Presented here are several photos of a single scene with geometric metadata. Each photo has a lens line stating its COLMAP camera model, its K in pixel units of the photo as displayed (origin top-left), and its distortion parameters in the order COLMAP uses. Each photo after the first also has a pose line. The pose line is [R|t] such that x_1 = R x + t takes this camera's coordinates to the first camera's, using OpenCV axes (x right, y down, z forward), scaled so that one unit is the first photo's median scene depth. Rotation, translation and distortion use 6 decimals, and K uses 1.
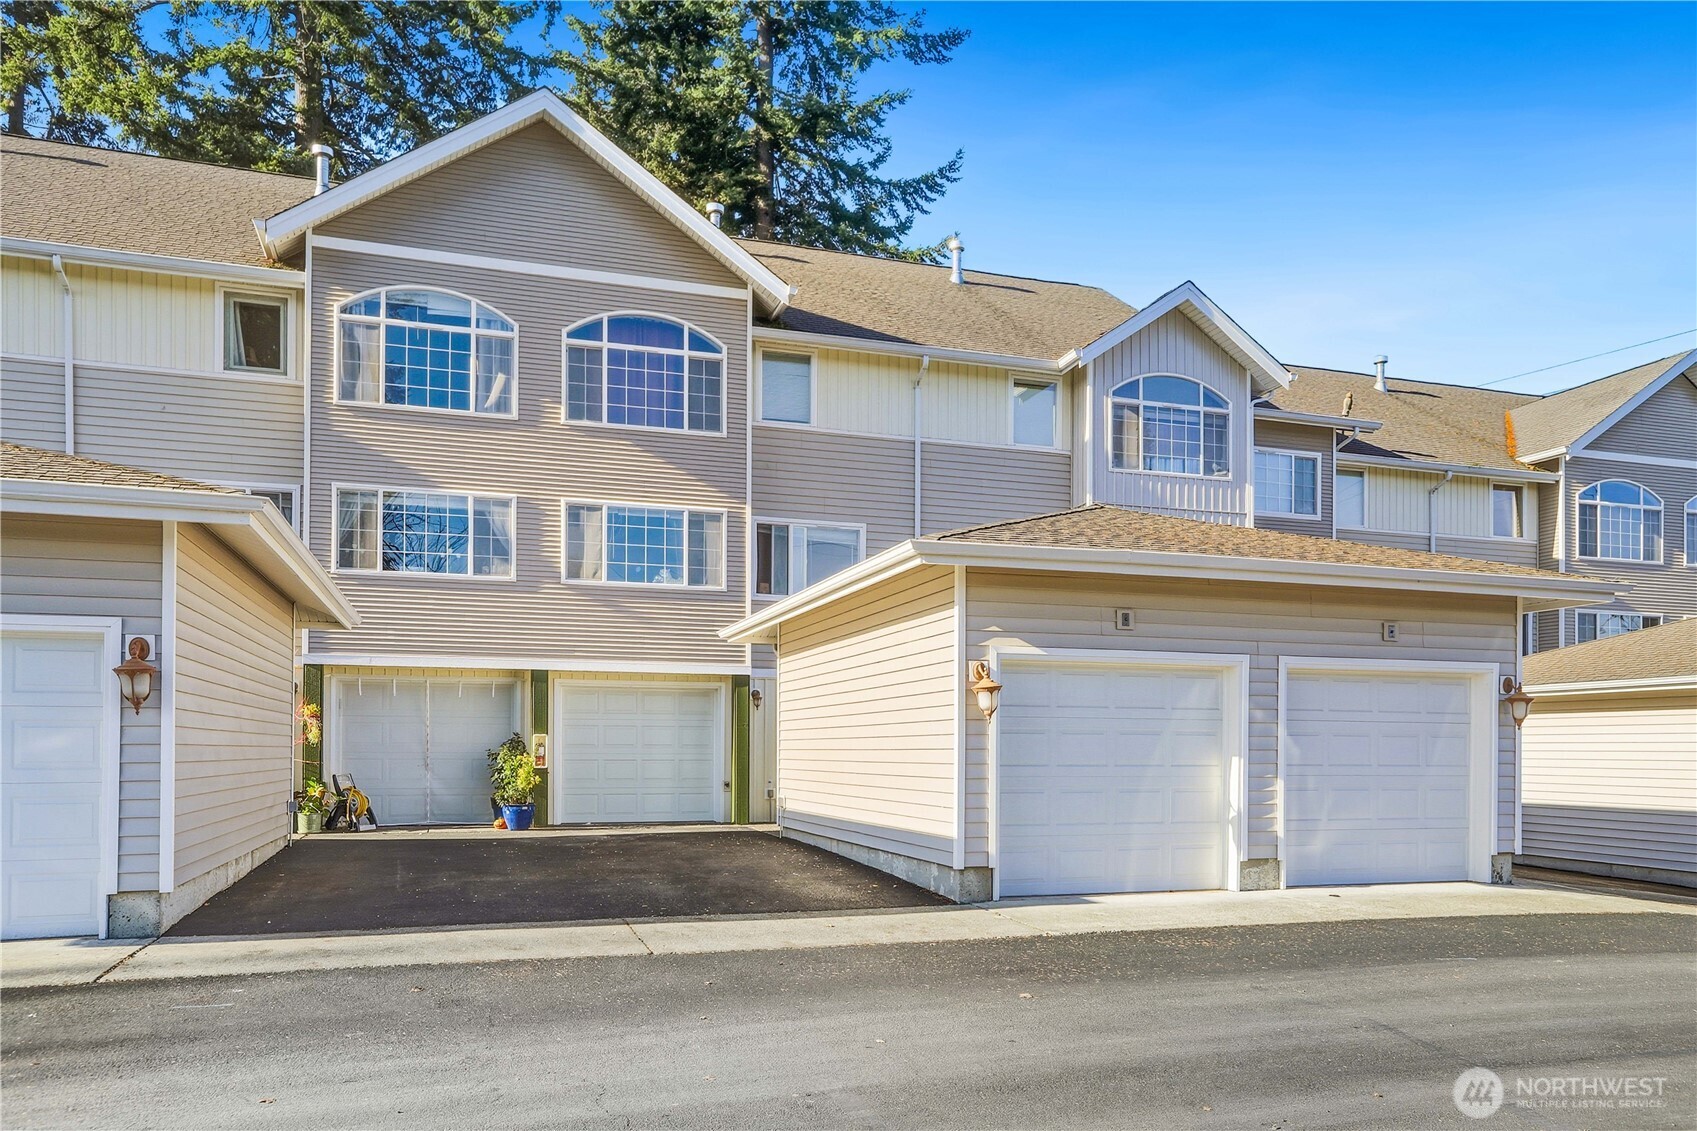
lens RADIAL K [[1171.1, 0, 848.5], [0, 1171.1, 565.5], [0, 0, 1]] dist [-0.009273, 0.029057]
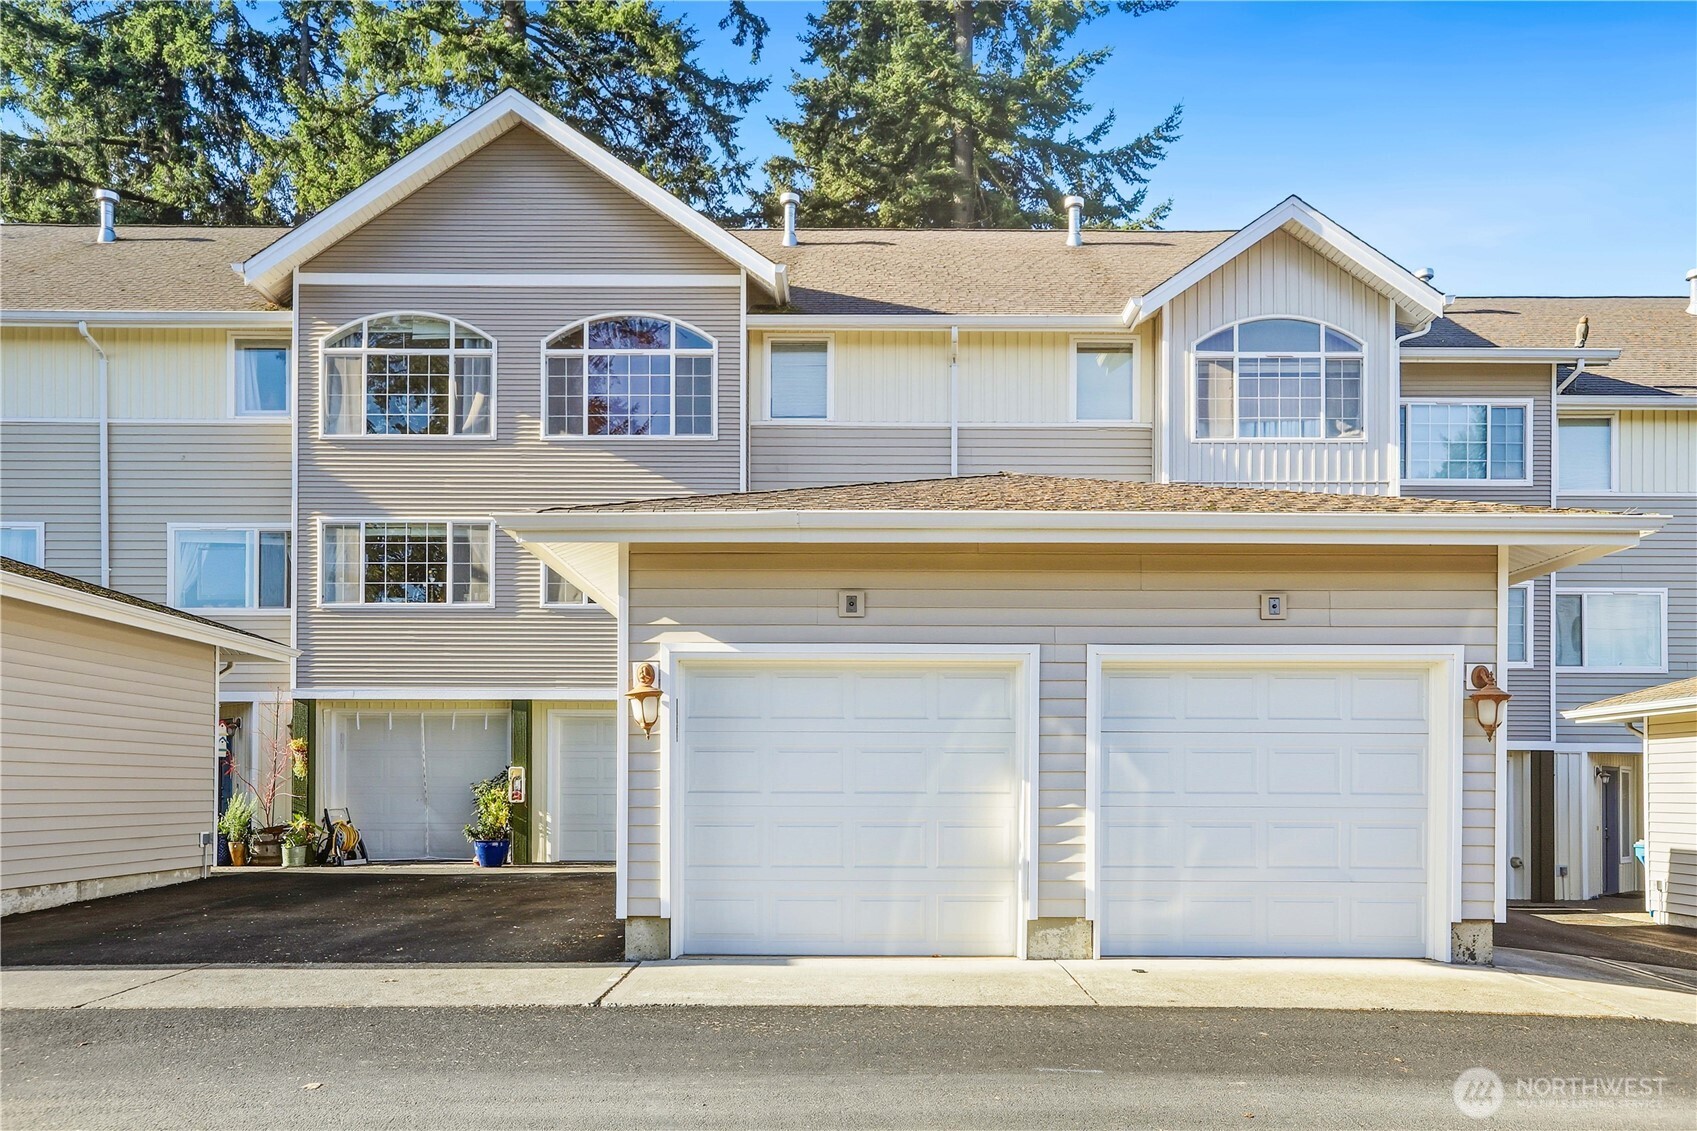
lens RADIAL K [[1209.0, 0, 847.0], [0, 1209.0, 622.8], [0, 0, 1]] dist [0.002907, 0.006882]
pose [[0.953412, -0.043921, -0.298456, 0.276484], [0.048740, 0.998773, 0.008718, 0.030066], [0.297707, -0.022859, 0.954384, 0.137425]]
